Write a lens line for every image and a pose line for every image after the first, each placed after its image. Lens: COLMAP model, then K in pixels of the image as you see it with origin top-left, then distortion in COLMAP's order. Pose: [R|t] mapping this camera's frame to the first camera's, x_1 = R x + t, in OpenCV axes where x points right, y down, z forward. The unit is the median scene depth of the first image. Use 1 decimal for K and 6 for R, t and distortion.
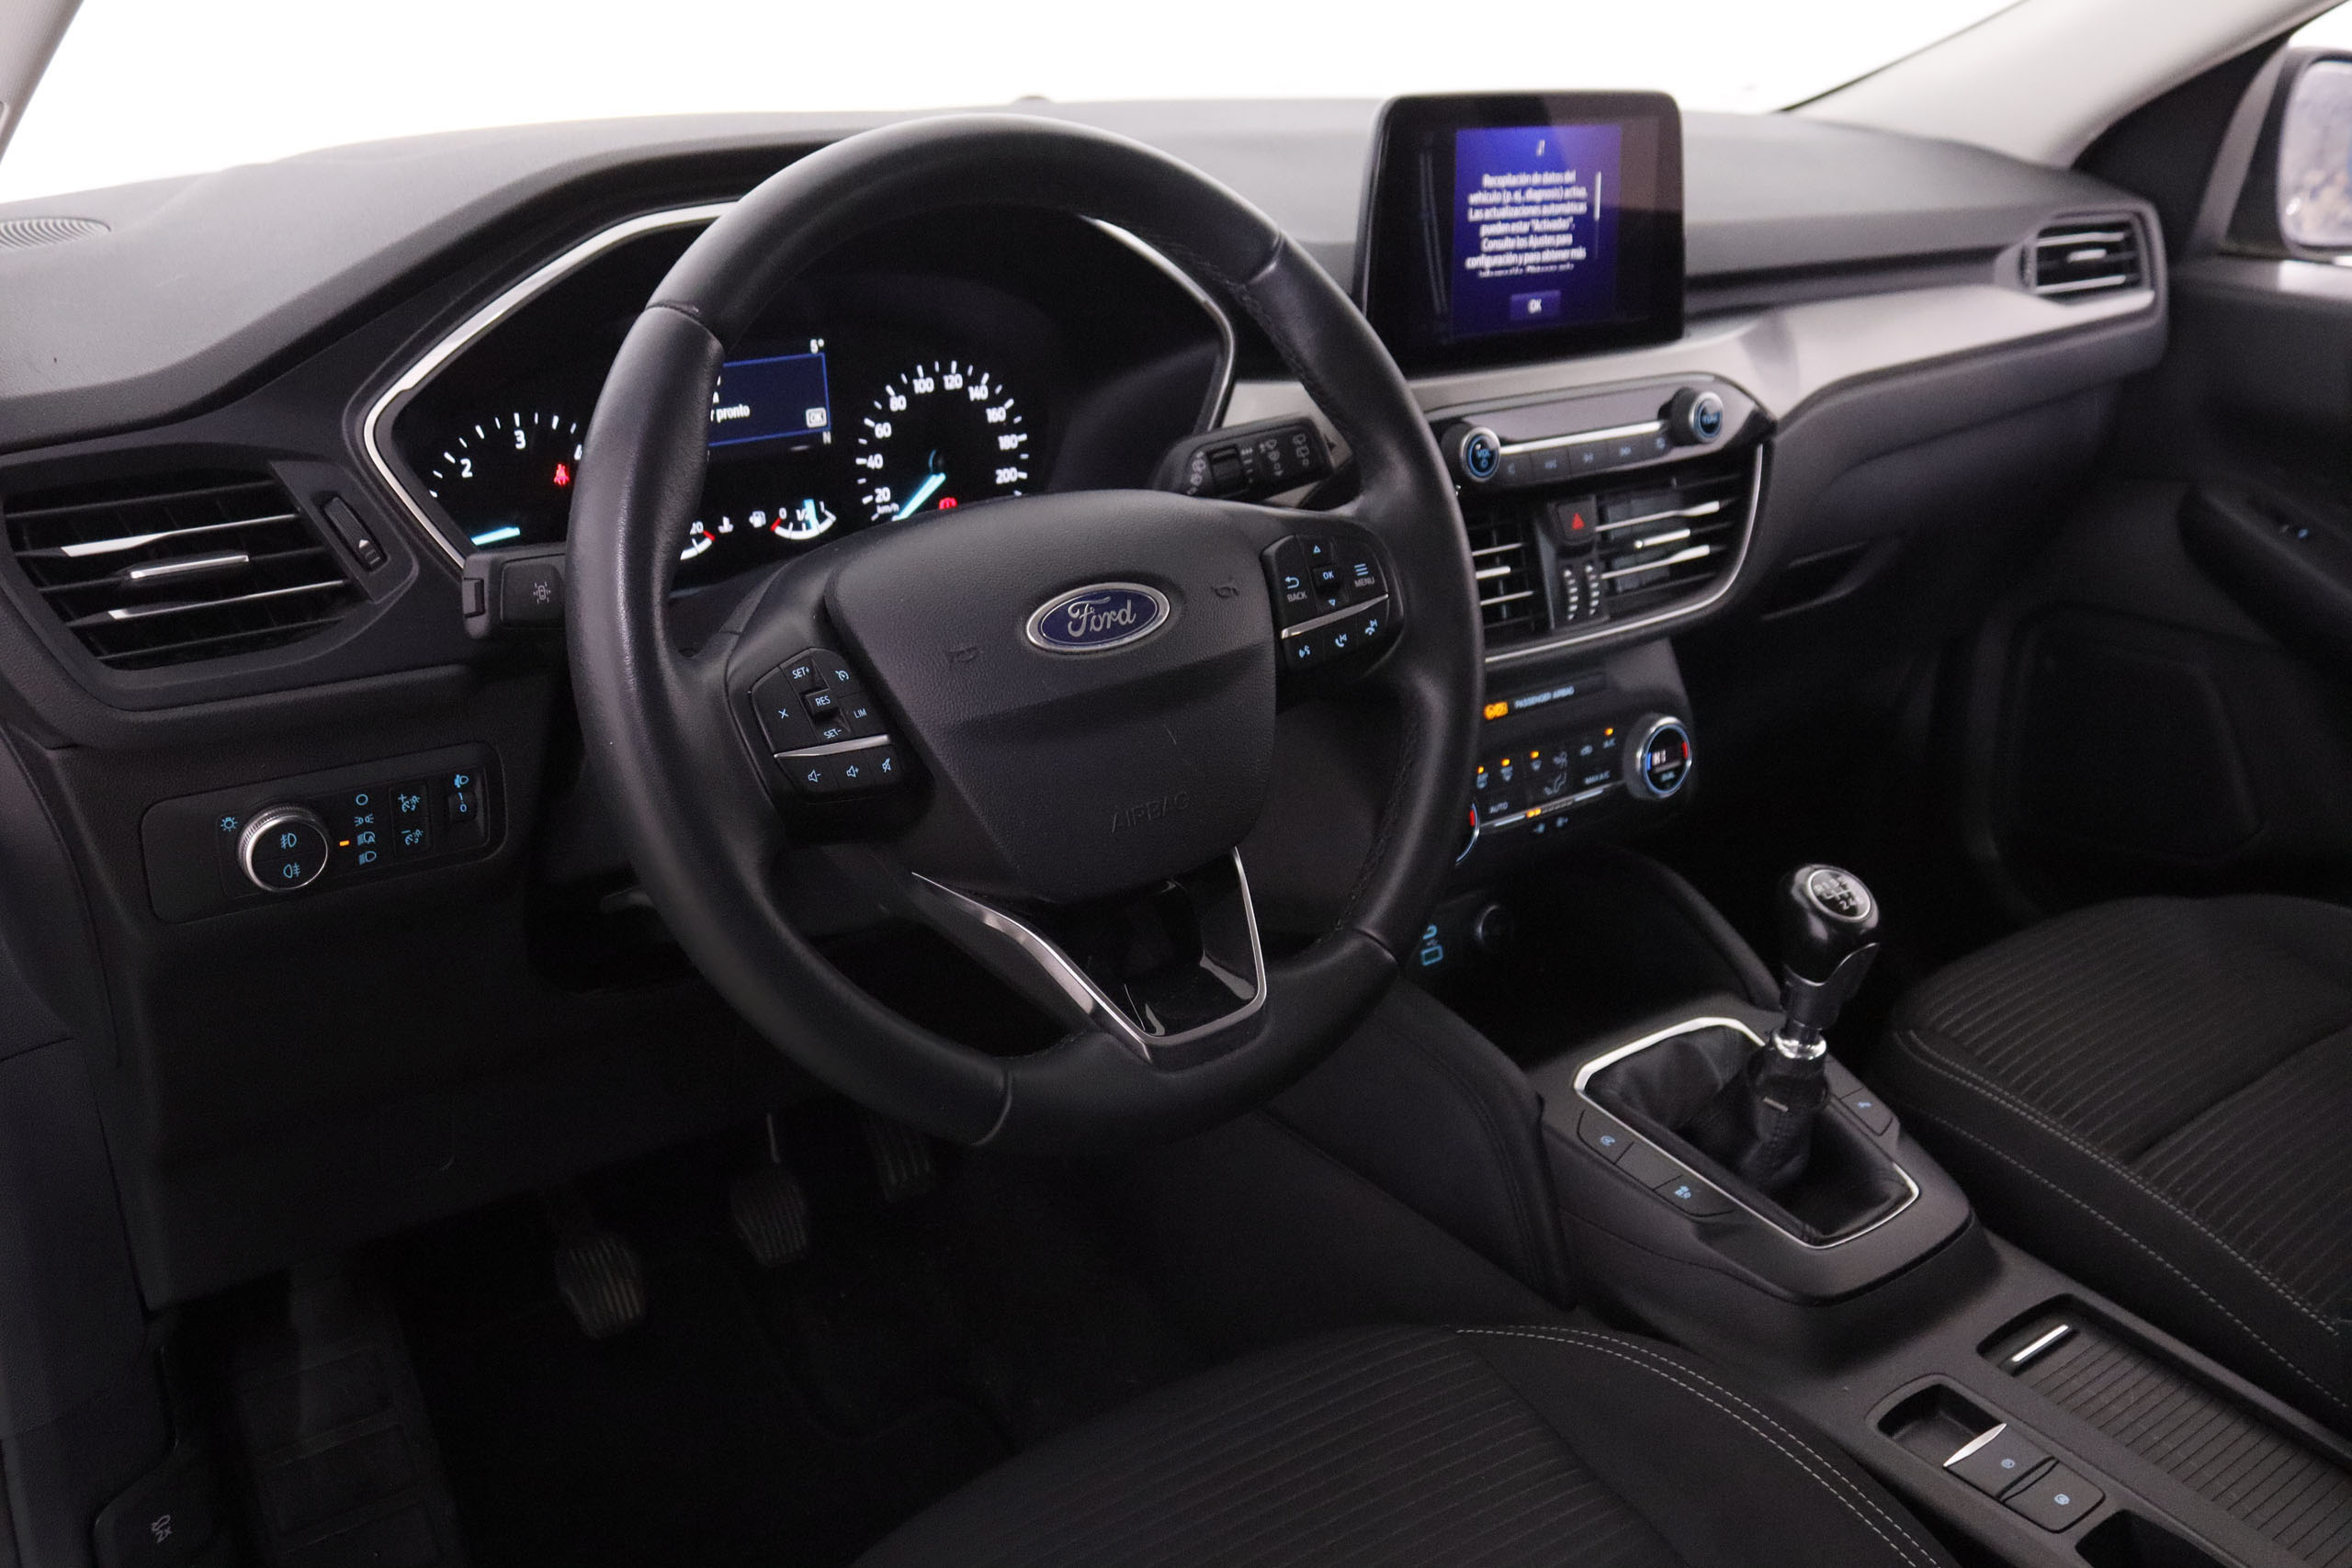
lens RADIAL K [[2155.6, 0, 1190.5], [0, 2155.6, 775.2], [0, 0, 1]] dist [-0.101181, 0.000000]
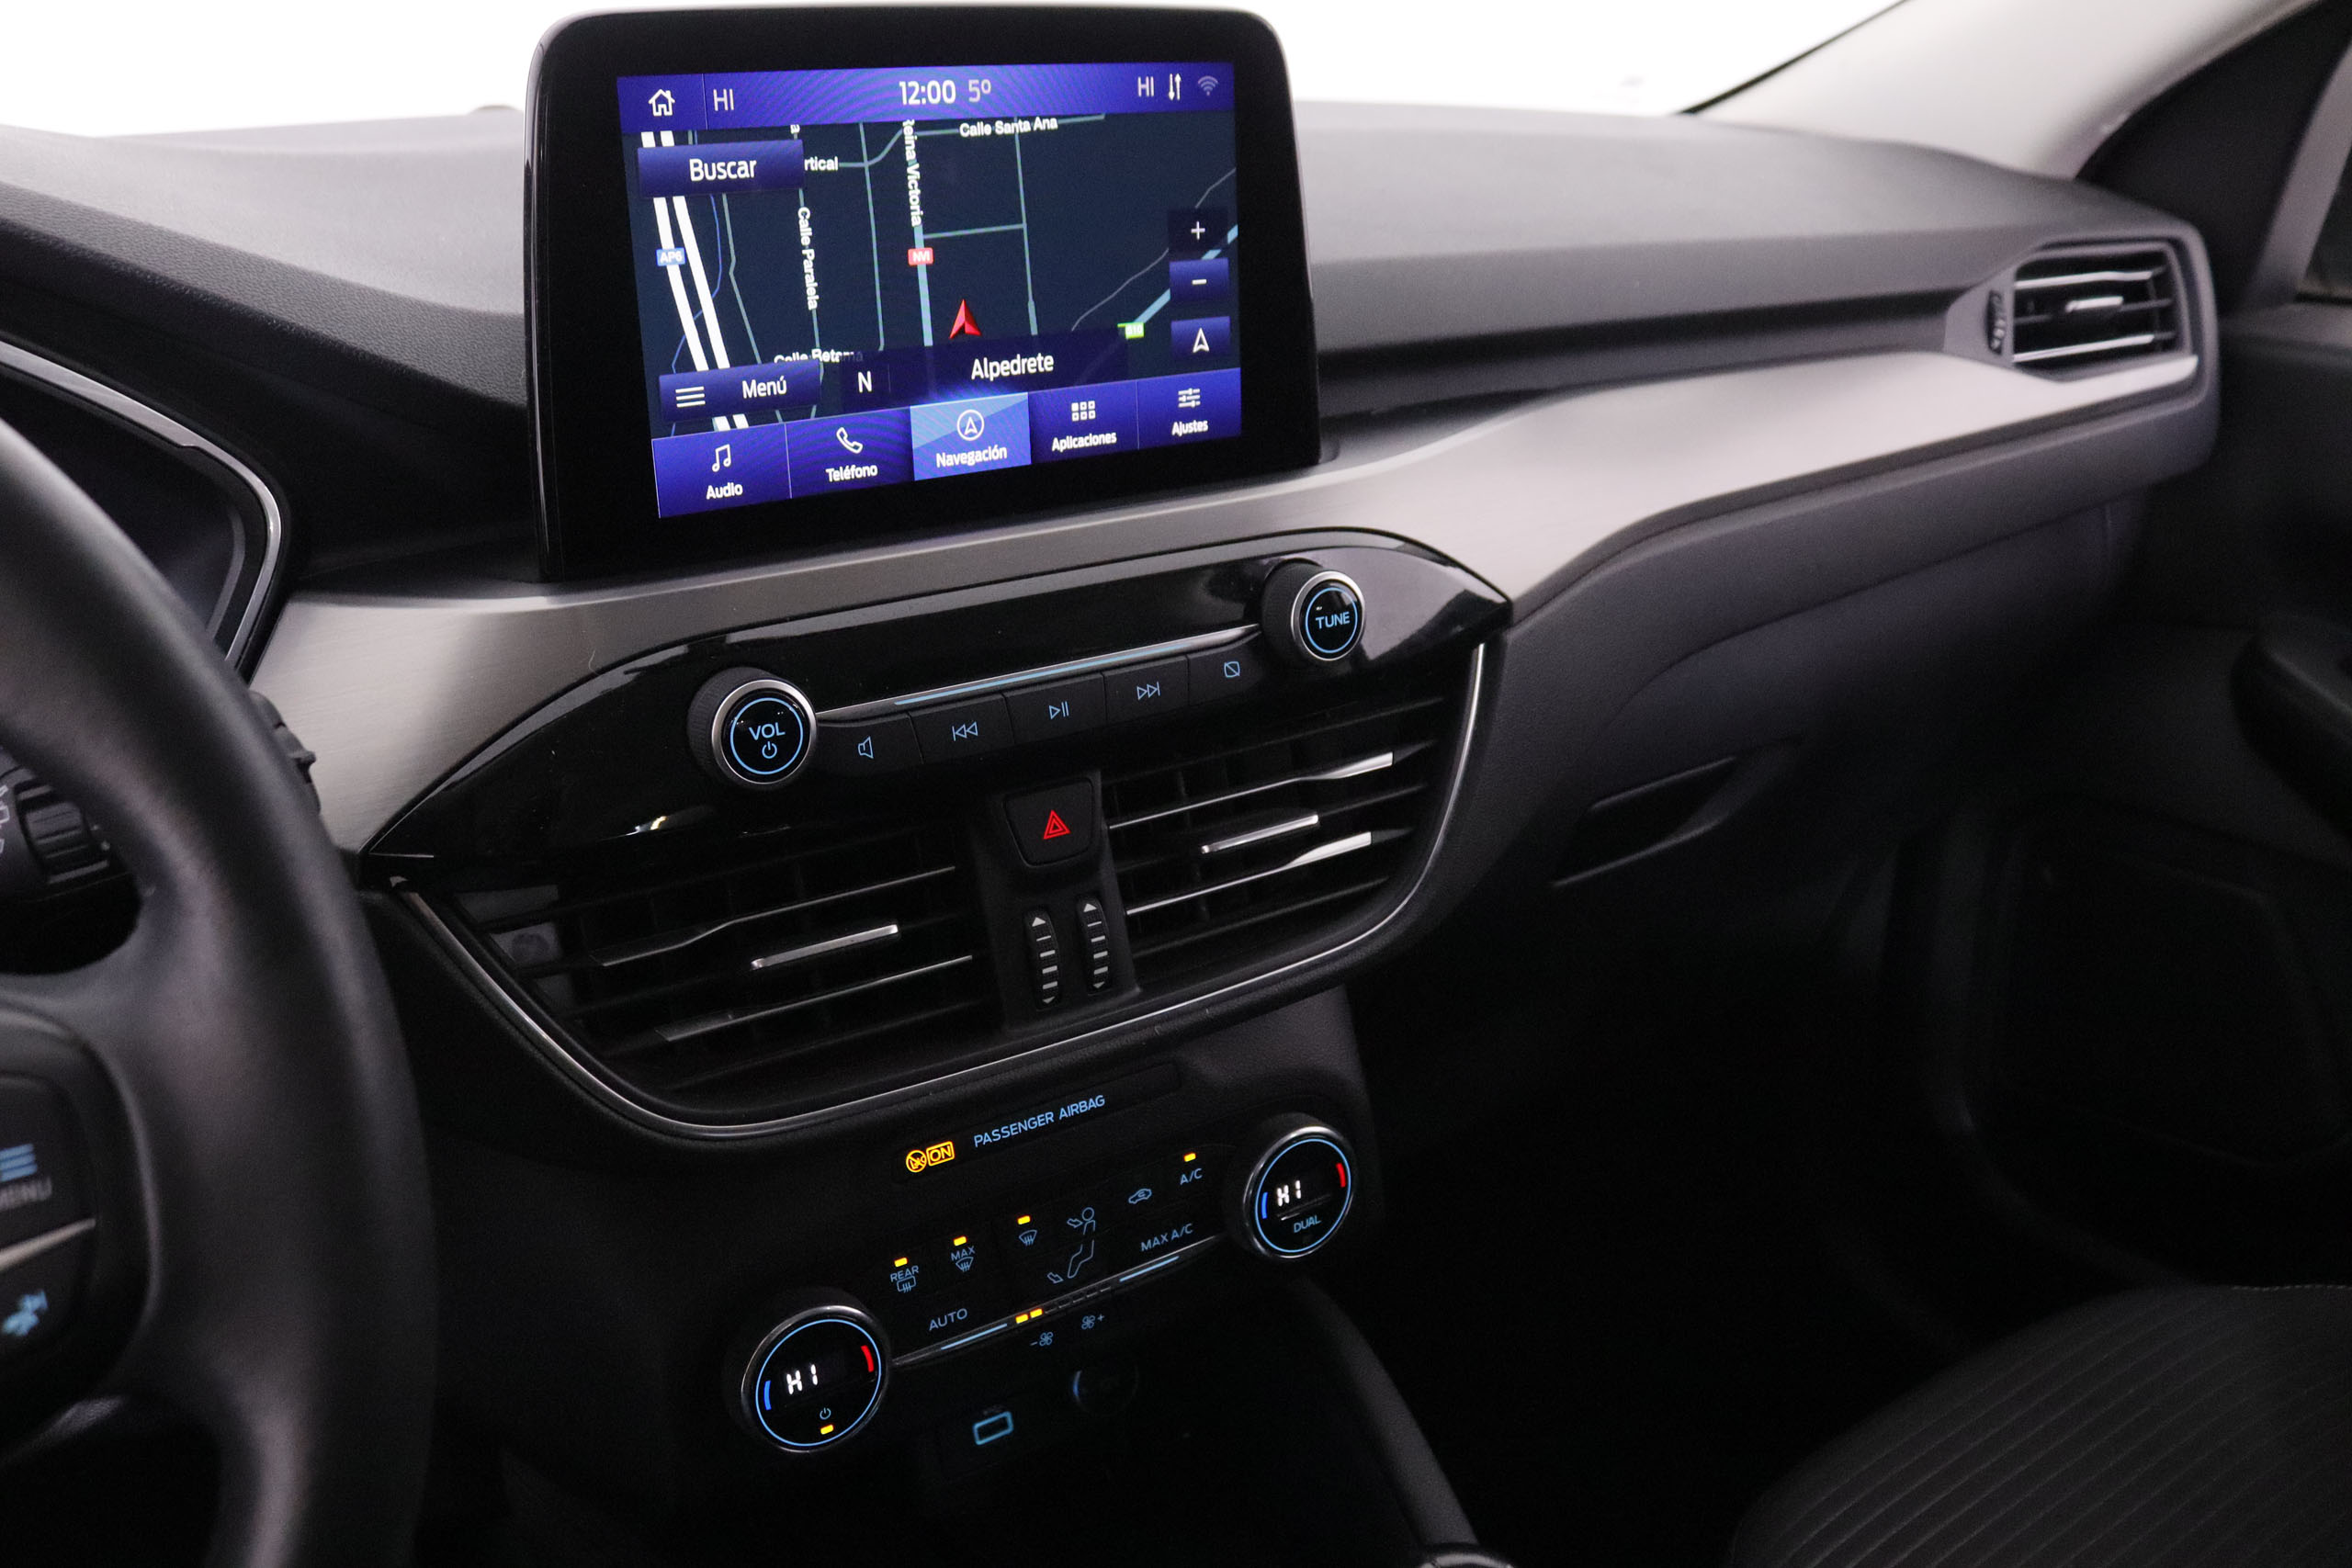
lens RADIAL K [[1937.7, 0, 1166.4], [0, 1937.7, 760.1], [0, 0, 1]] dist [-0.135849, 0.056502]
pose [[0.996653, 0.006010, -0.081532, 0.245172], [-0.006519, 0.999961, -0.005988, -0.130690], [0.081492, 0.006499, 0.996653, 0.521101]]
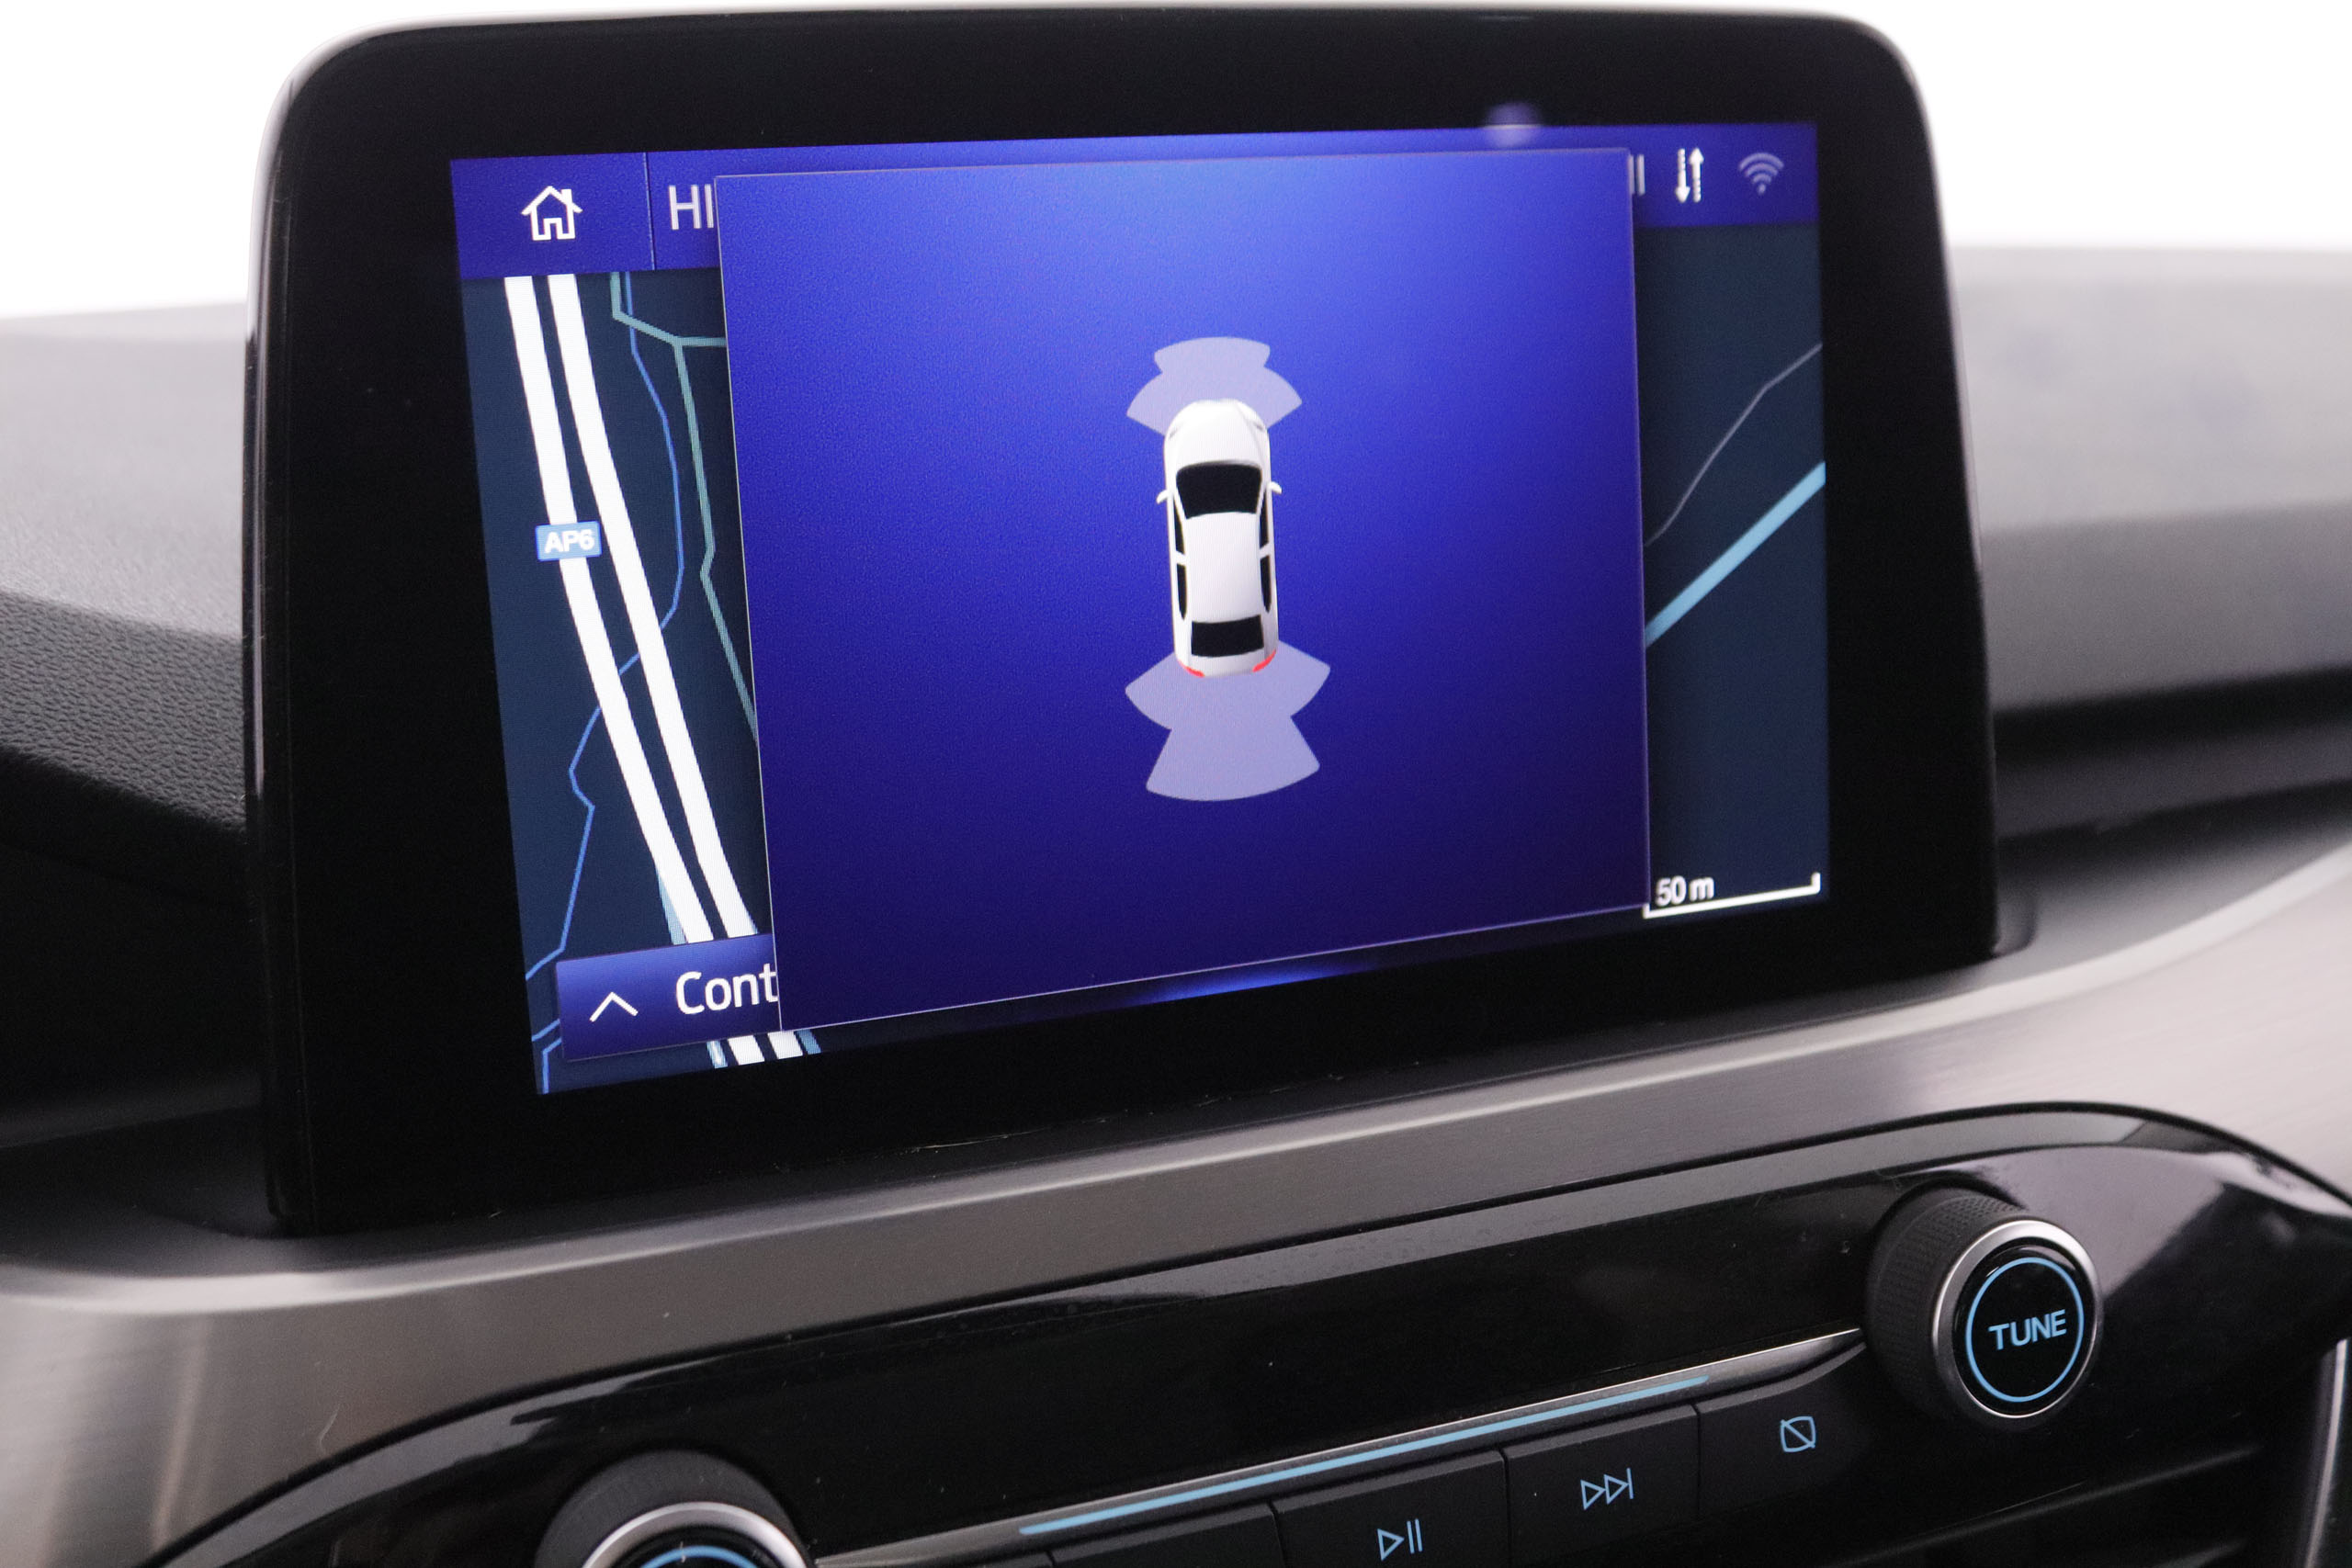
lens RADIAL K [[2674.7, 0, 1191.9], [0, 2674.7, 777.8], [0, 0, 1]] dist [-0.073293, 0.000000]
pose [[0.960857, 0.008365, -0.276919, 0.238281], [-0.050208, 0.988251, -0.144359, -0.183164], [0.272458, 0.152612, 0.949988, 0.691381]]
